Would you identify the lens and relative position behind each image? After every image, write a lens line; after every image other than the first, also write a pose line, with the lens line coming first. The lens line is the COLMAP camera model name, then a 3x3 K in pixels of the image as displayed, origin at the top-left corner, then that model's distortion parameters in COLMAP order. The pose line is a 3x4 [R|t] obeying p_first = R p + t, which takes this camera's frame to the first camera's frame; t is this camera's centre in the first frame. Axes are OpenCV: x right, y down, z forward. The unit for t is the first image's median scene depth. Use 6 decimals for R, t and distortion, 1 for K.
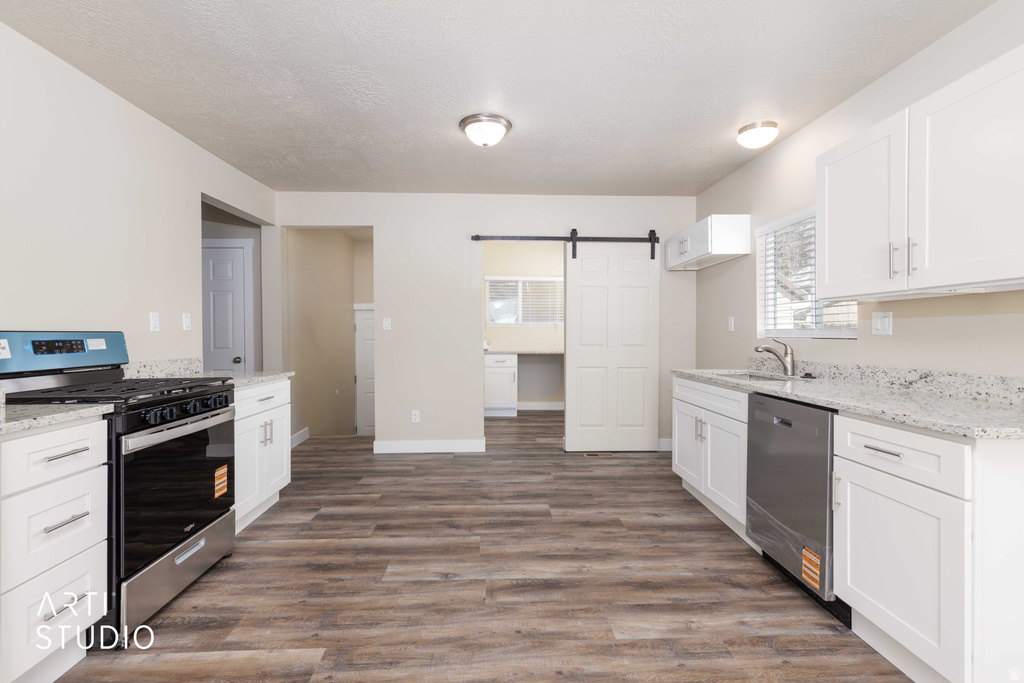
lens RADIAL K [[466.5, 0, 510.9], [0, 466.5, 337.0], [0, 0, 1]] dist [0.014422, -0.003087]
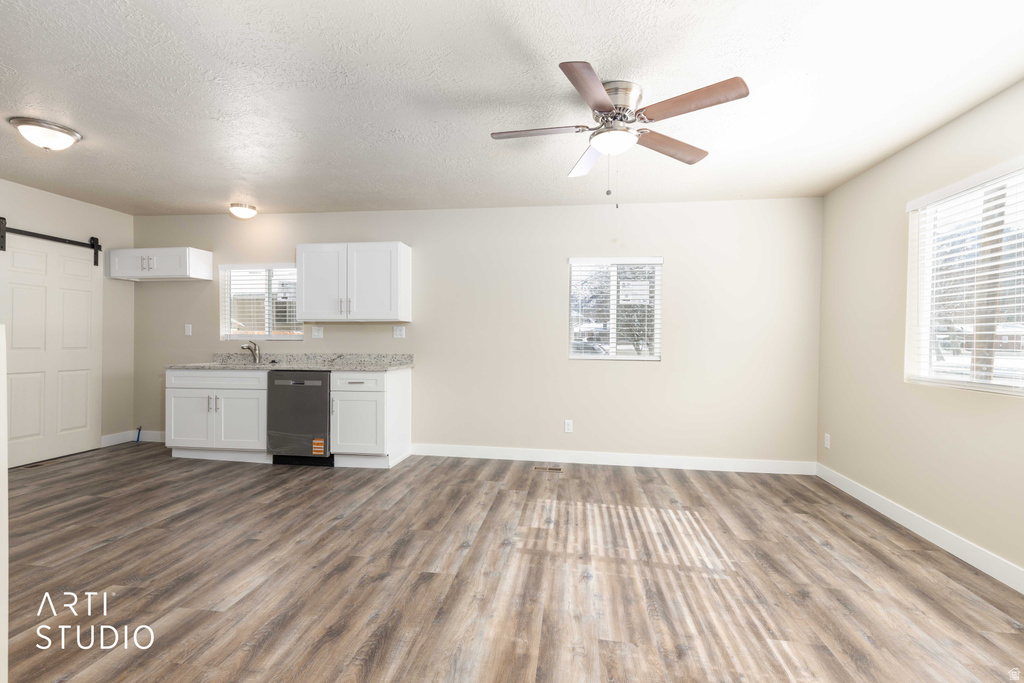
lens RADIAL K [[466.5, 0, 504.7], [0, 466.5, 345.1], [0, 0, 1]] dist [0.014422, -0.003087]
pose [[0.196707, -0.010530, 0.980406, -0.909891], [0.003480, 0.999944, 0.010042, 0.007714], [-0.980456, 0.001437, 0.196732, -0.177524]]
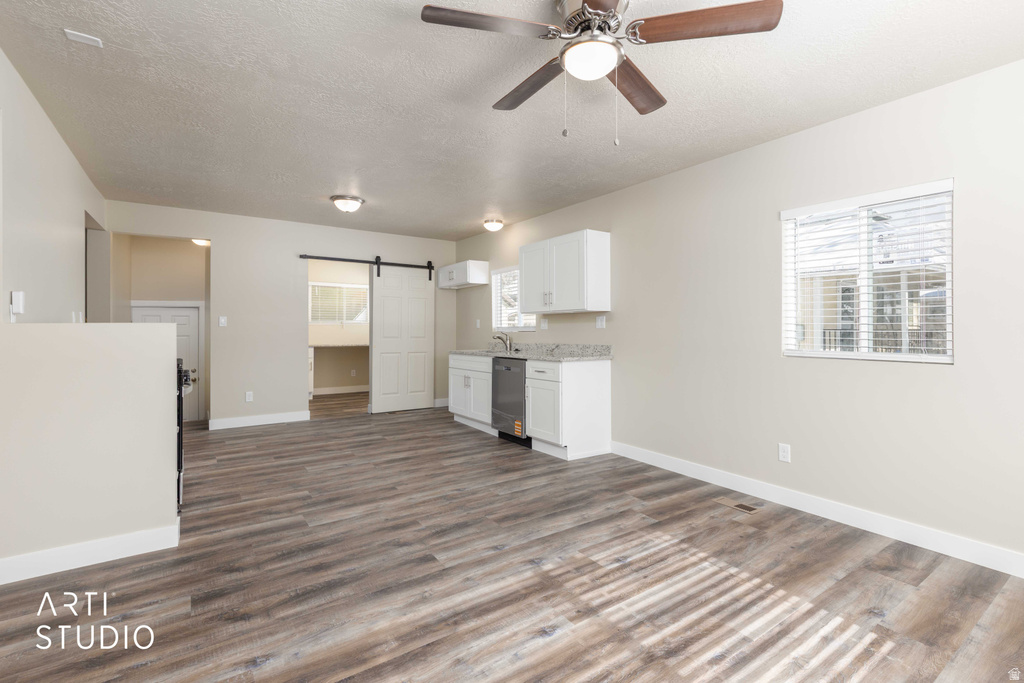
lens RADIAL K [[466.5, 0, 509.2], [0, 466.5, 330.1], [0, 0, 1]] dist [0.014422, -0.003087]
pose [[0.852086, -0.000858, 0.523400, -0.444741], [0.006511, 0.999939, -0.008961, 0.015997], [-0.523360, 0.011044, 0.852040, -0.695190]]
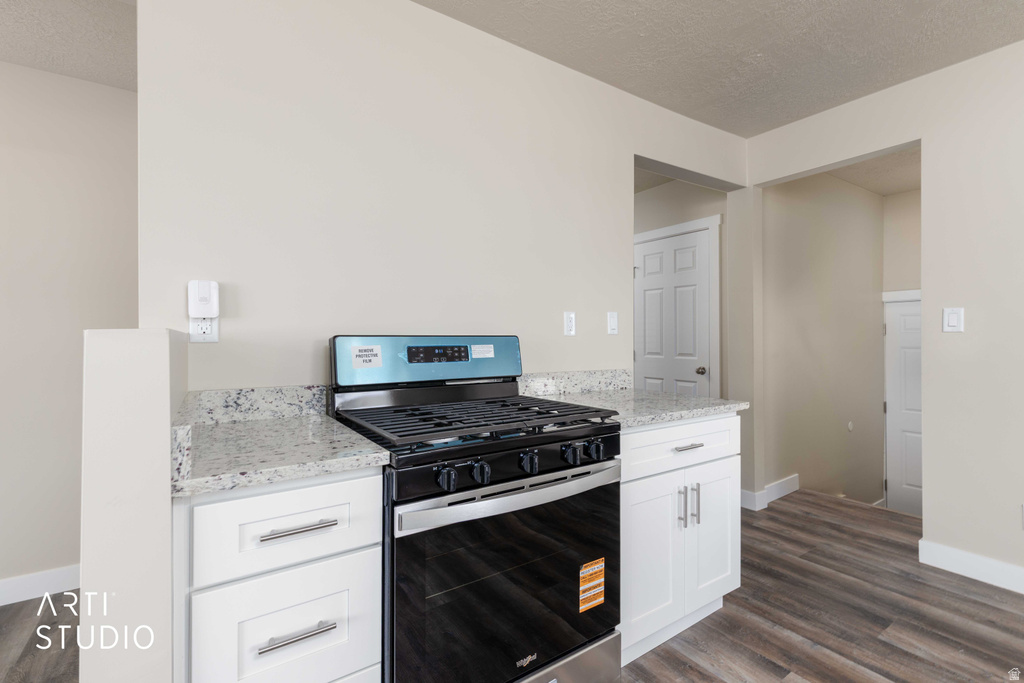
lens RADIAL K [[466.5, 0, 507.1], [0, 466.5, 338.4], [0, 0, 1]] dist [0.014422, -0.003087]
pose [[0.533394, 0.005660, -0.845848, -0.149418], [-0.008569, 0.999962, 0.001288, -0.007136], [0.845823, 0.006561, 0.533423, 0.515628]]
